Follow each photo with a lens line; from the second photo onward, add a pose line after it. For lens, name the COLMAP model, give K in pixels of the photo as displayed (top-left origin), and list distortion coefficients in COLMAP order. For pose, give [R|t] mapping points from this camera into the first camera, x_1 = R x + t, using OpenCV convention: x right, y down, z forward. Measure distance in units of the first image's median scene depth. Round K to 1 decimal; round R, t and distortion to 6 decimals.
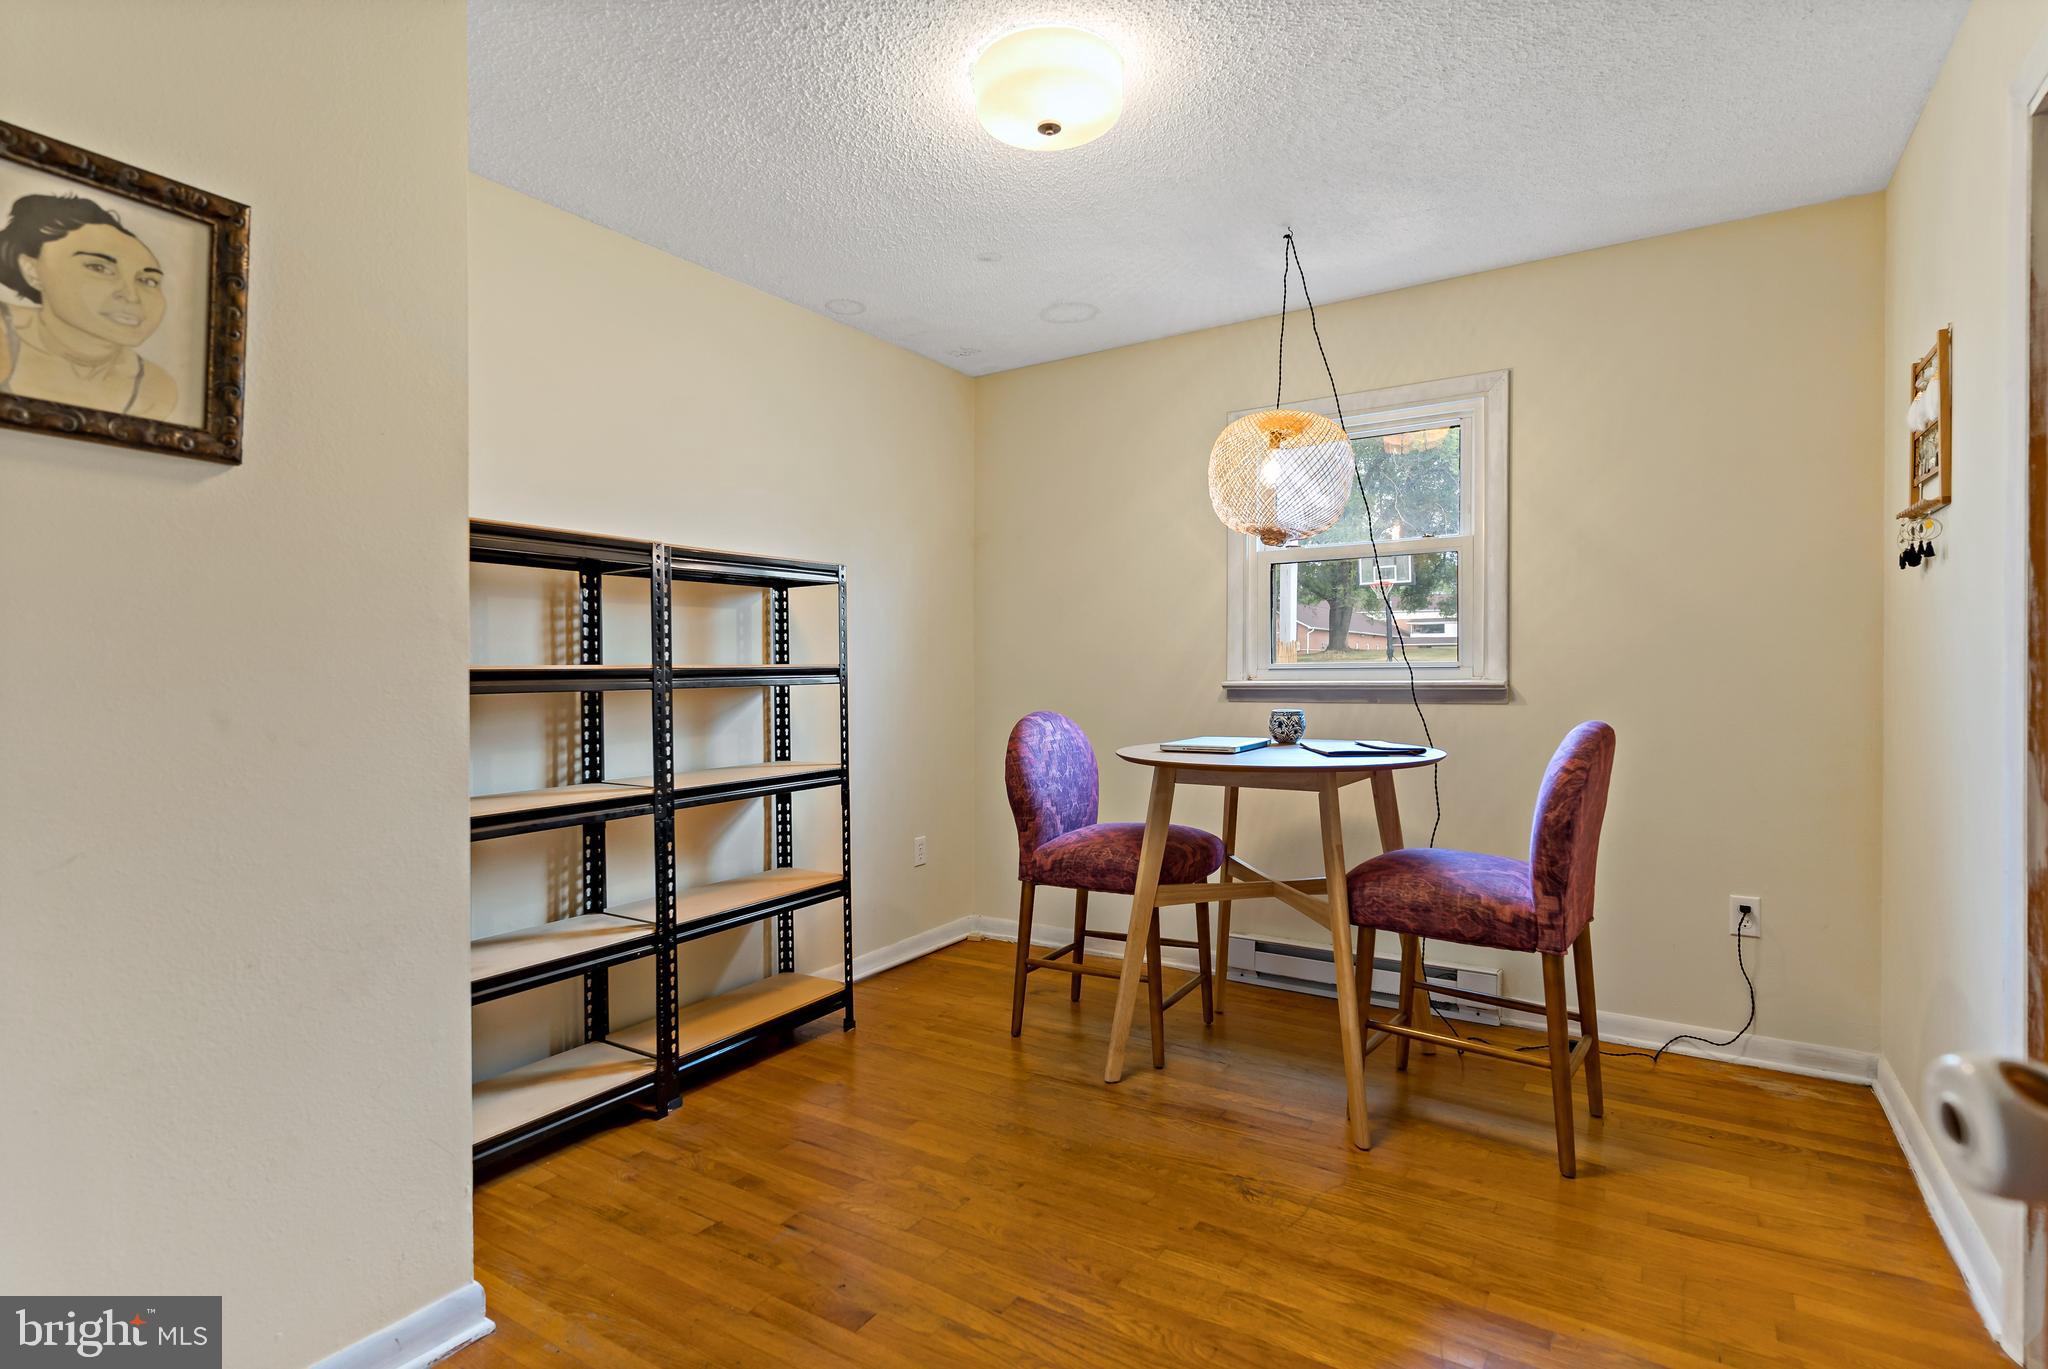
lens RADIAL K [[1006.3, 0, 1032.1], [0, 1006.3, 667.5], [0, 0, 1]] dist [0.004744, 0.000783]
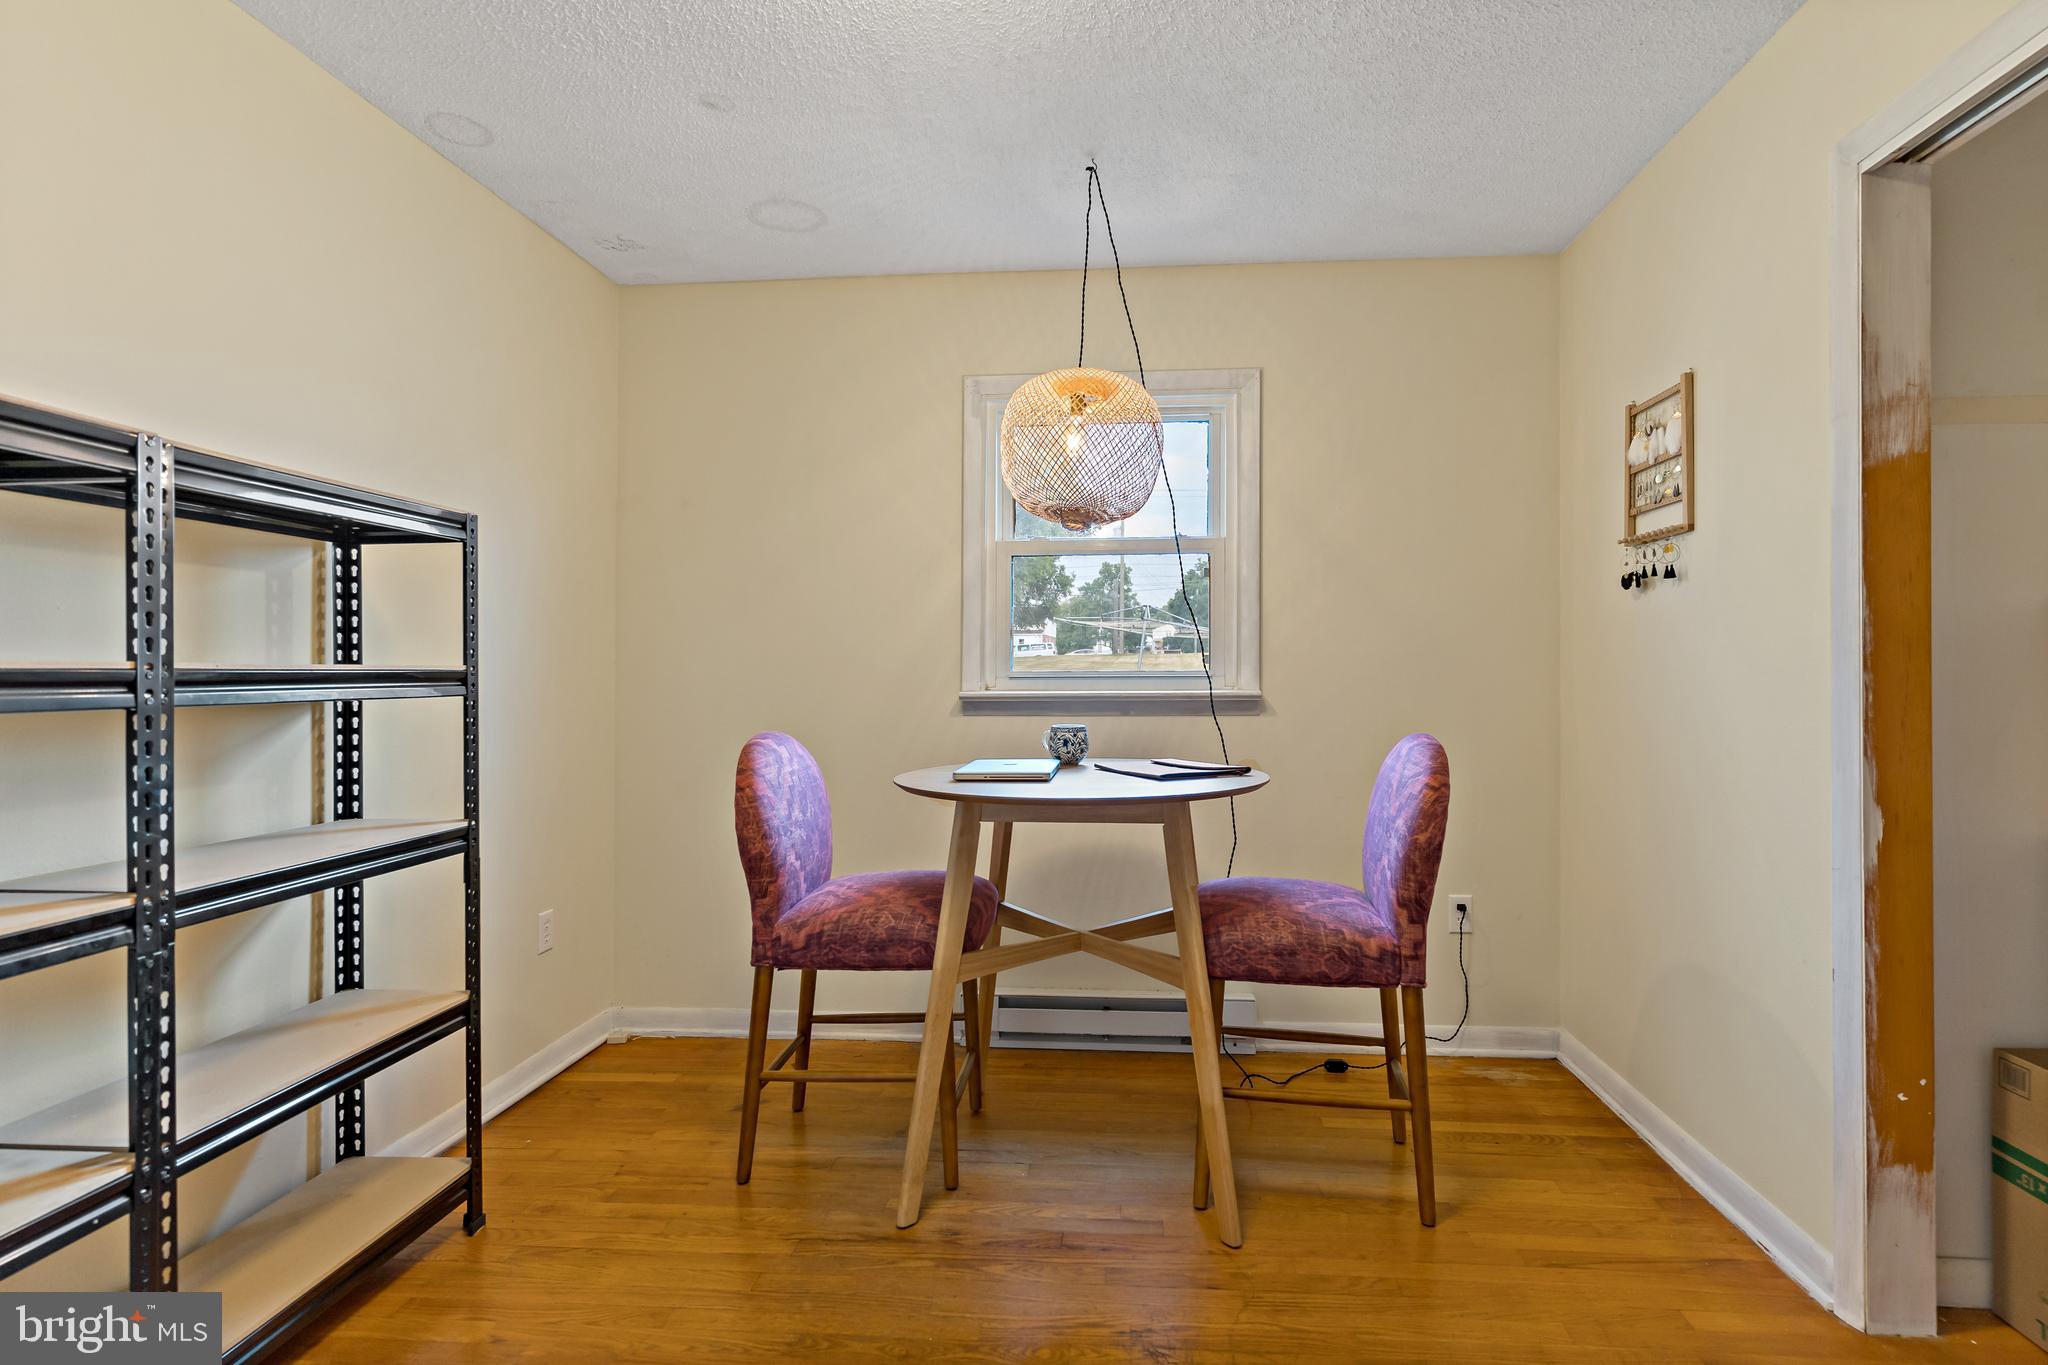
lens RADIAL K [[1006.3, 0, 1032.1], [0, 1006.3, 665.5], [0, 0, 1]] dist [0.004744, 0.000783]
pose [[0.885060, 0.011040, 0.465347, -0.176499], [-0.006009, 0.999906, -0.012294, 0.002257], [-0.465439, 0.008084, 0.885043, 0.264564]]
